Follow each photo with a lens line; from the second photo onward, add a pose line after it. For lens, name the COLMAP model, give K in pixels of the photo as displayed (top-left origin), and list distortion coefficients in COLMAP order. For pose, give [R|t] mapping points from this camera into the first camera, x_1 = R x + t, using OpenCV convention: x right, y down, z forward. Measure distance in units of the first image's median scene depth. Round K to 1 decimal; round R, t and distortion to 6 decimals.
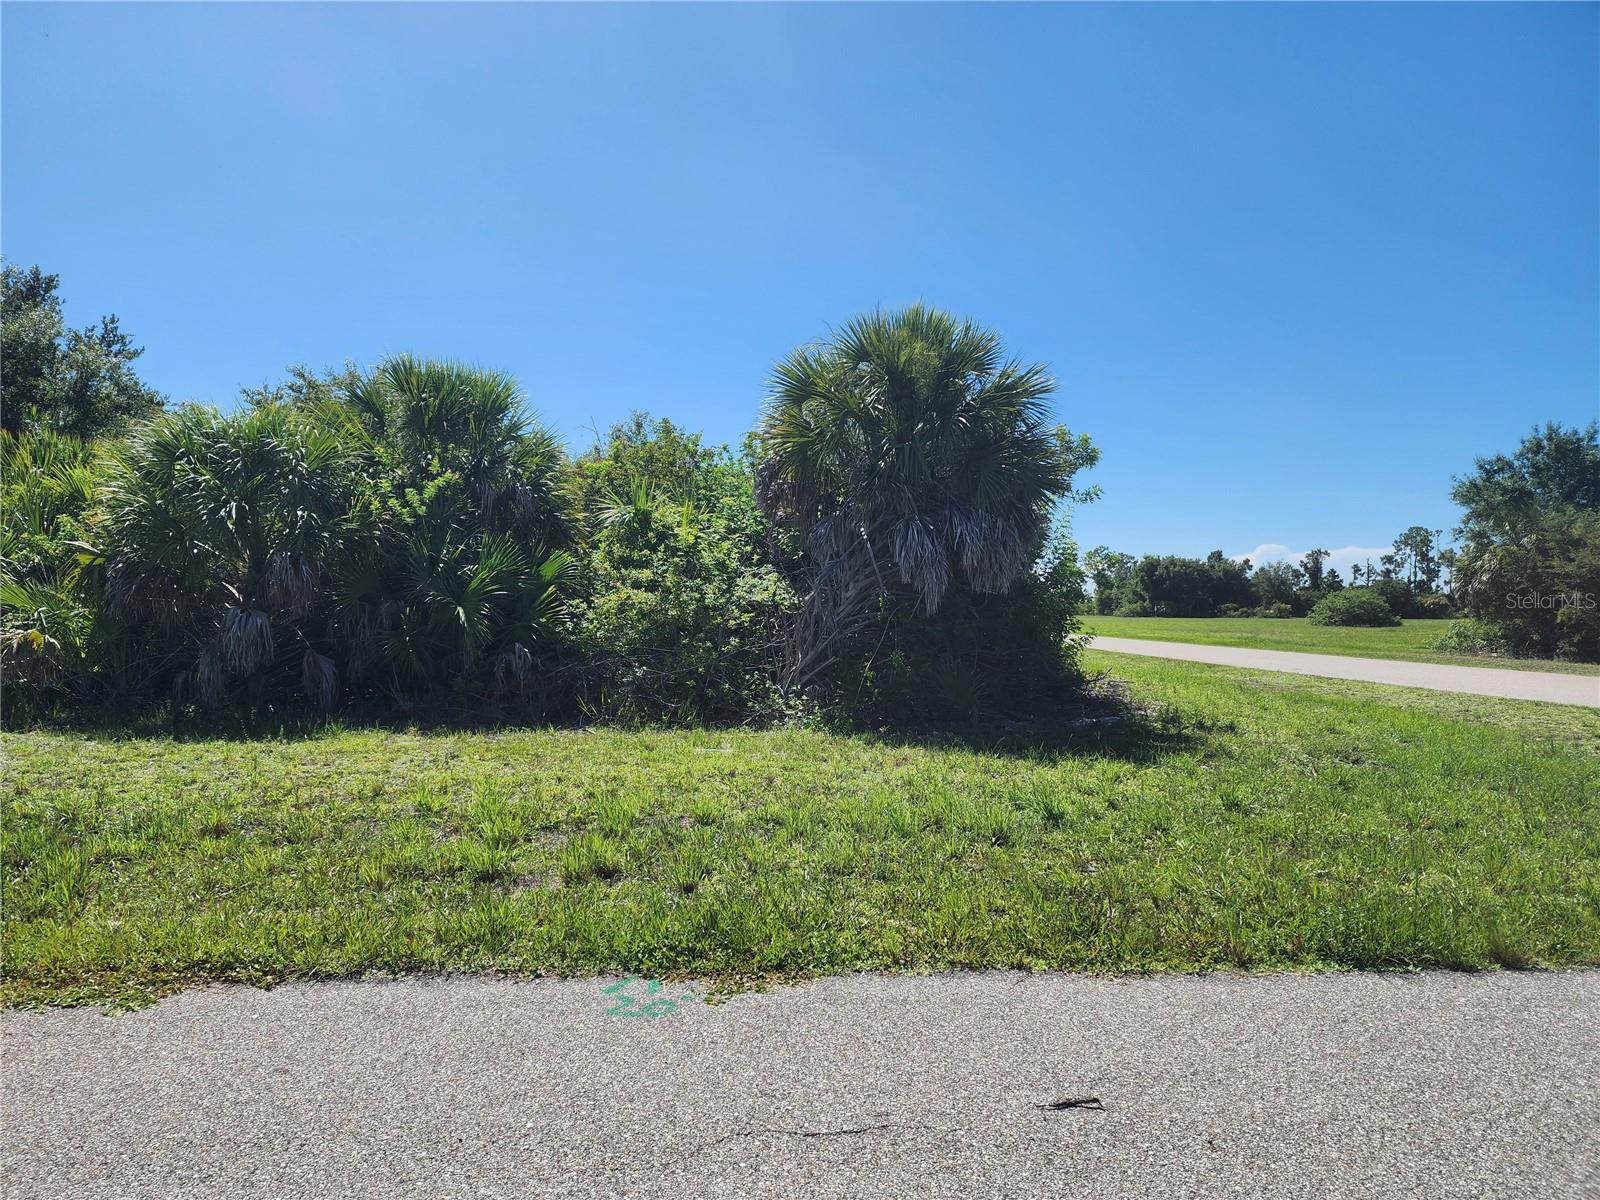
lens RADIAL K [[1050.0, 0, 795.4], [0, 1050.0, 611.9], [0, 0, 1]] dist [0.057428, -0.048030]
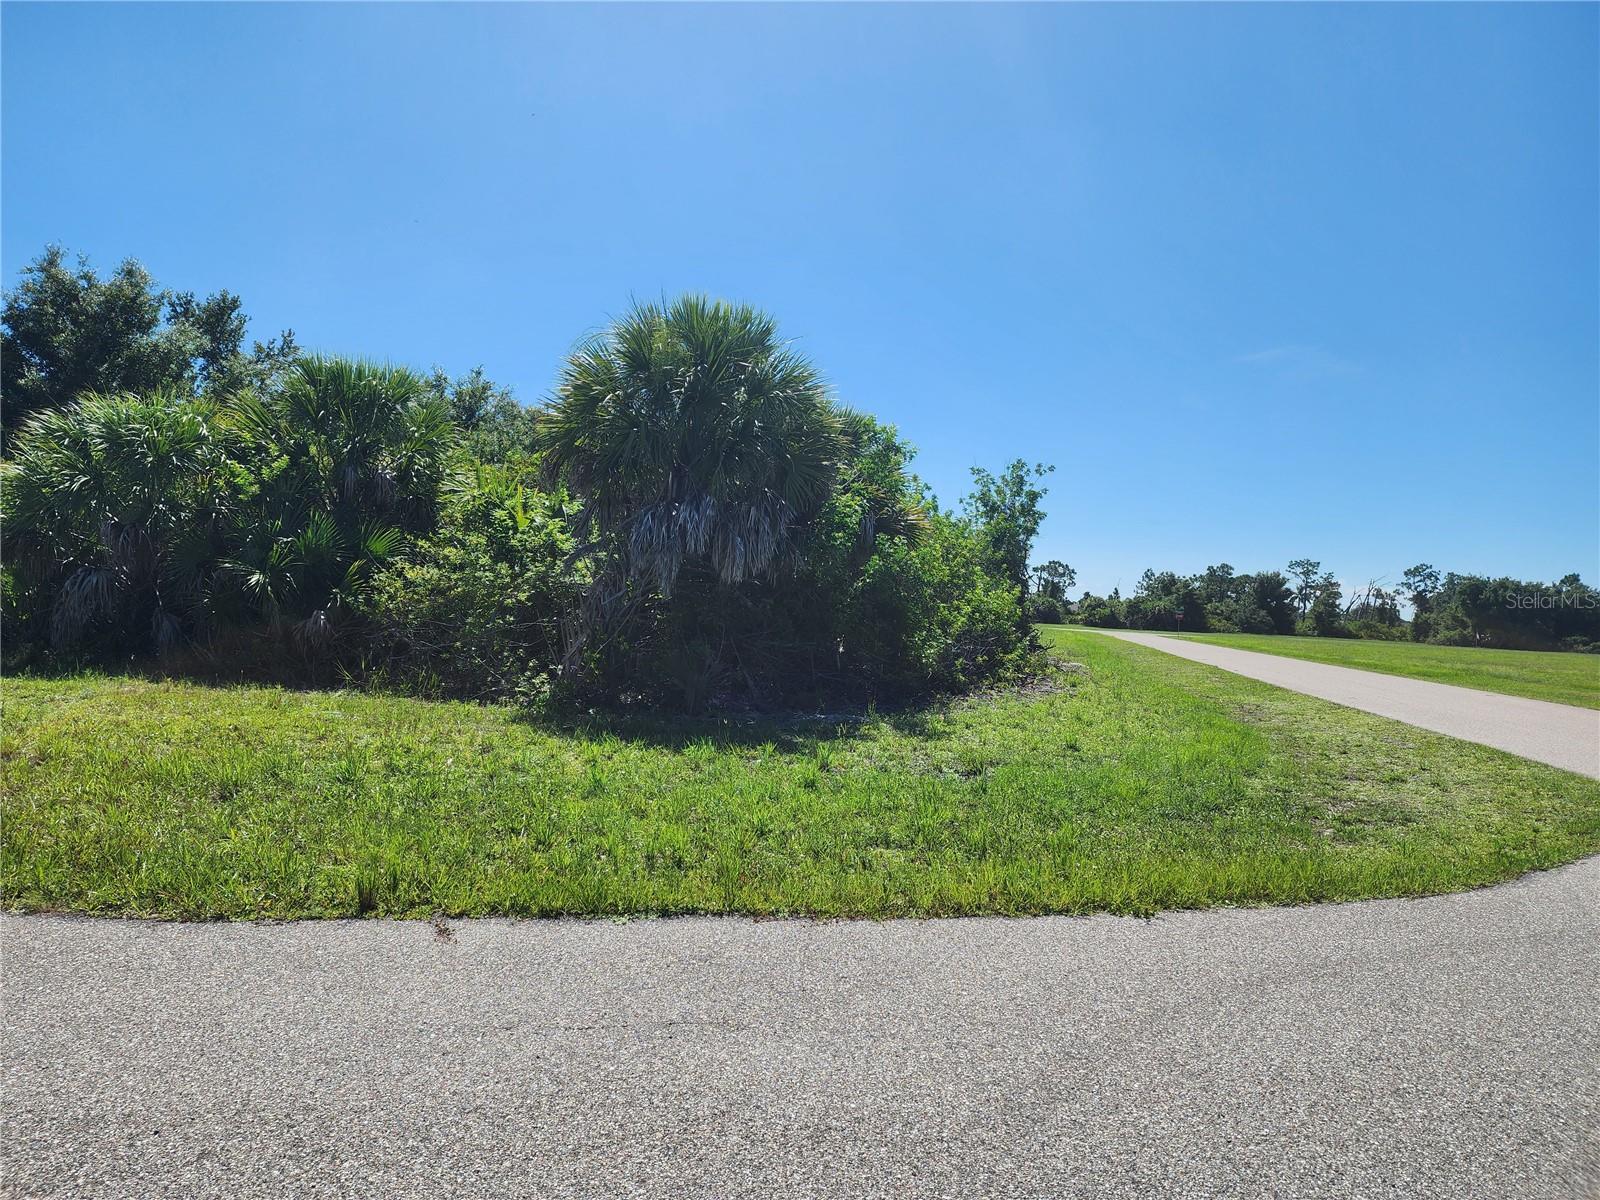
lens RADIAL K [[1050.0, 0, 809.2], [0, 1050.0, 583.2], [0, 0, 1]] dist [0.057428, -0.048030]
pose [[0.963092, 0.039066, -0.266321, 0.474514], [-0.047367, 0.998569, -0.024816, 0.004391], [0.264971, 0.036515, 0.963565, 0.072332]]
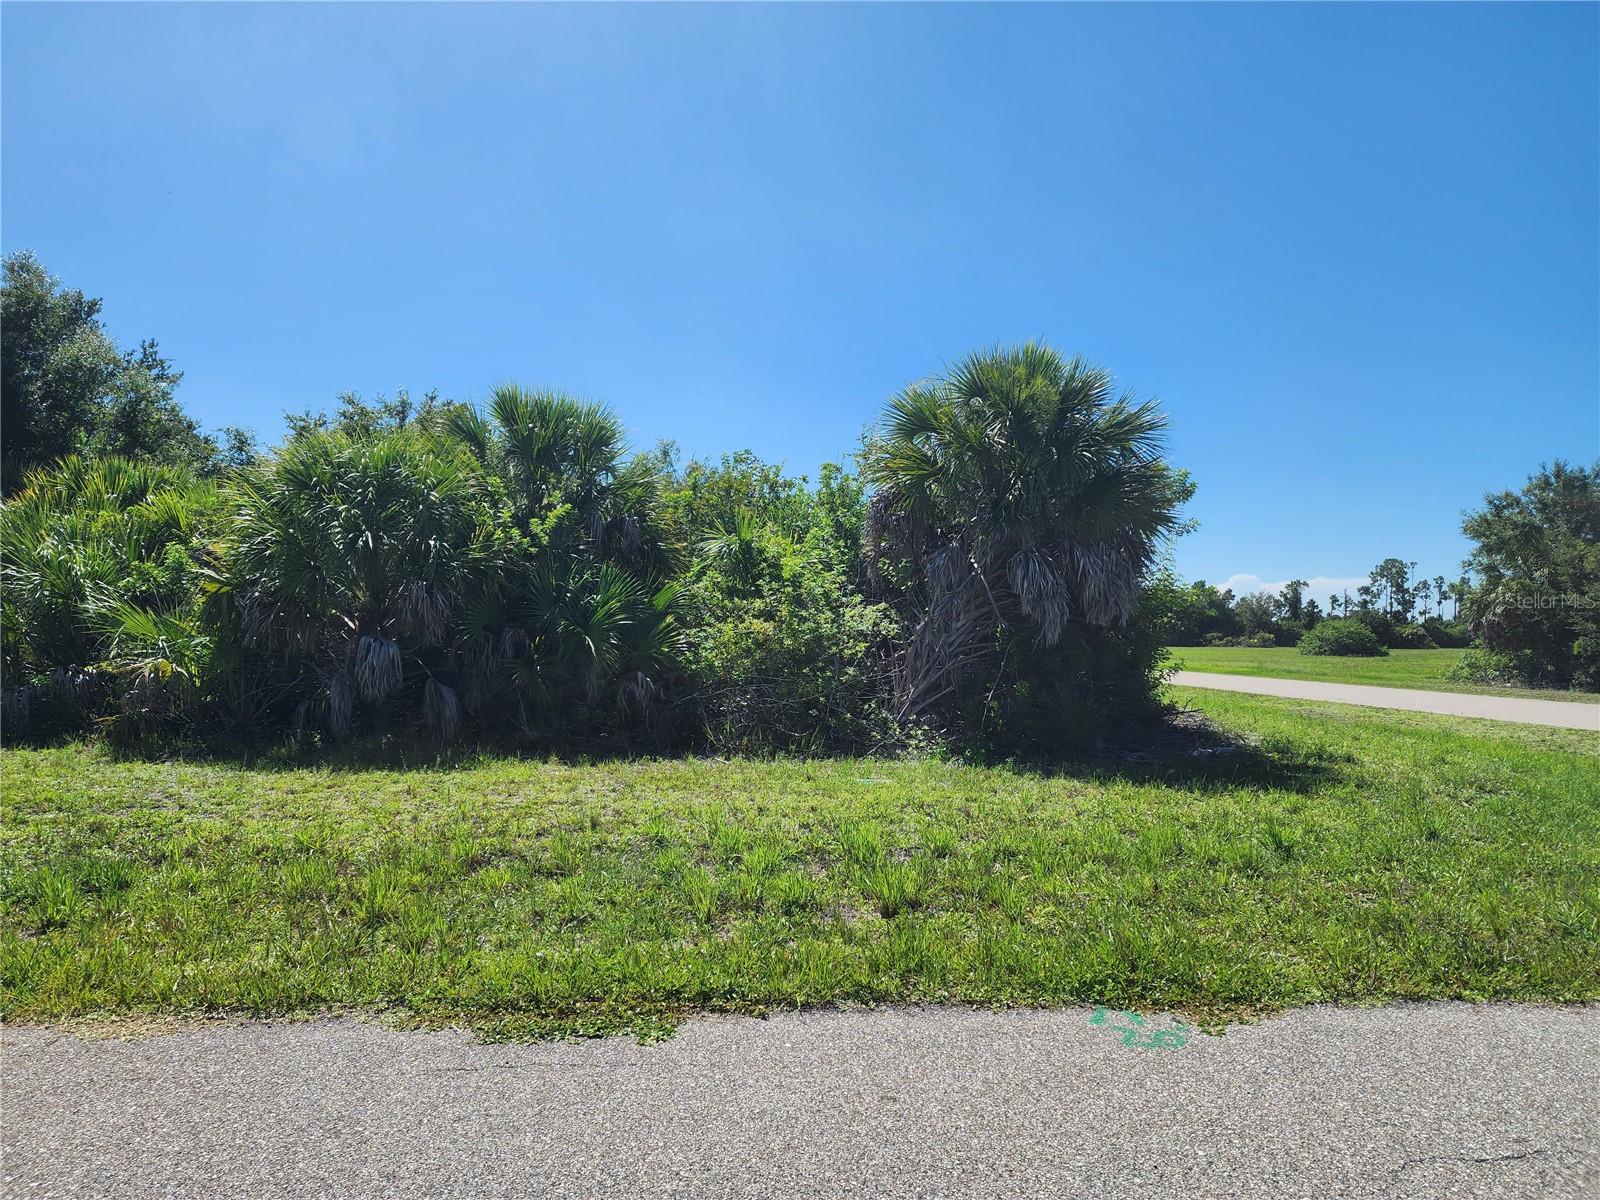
lens RADIAL K [[1050.0, 0, 809.2], [0, 1050.0, 604.1], [0, 0, 1]] dist [0.057428, -0.048030]
pose [[0.999399, 0.004500, 0.034383, -0.126890], [-0.003349, 0.999435, -0.033452, -0.002287], [-0.034514, 0.033317, 0.998849, -0.007261]]
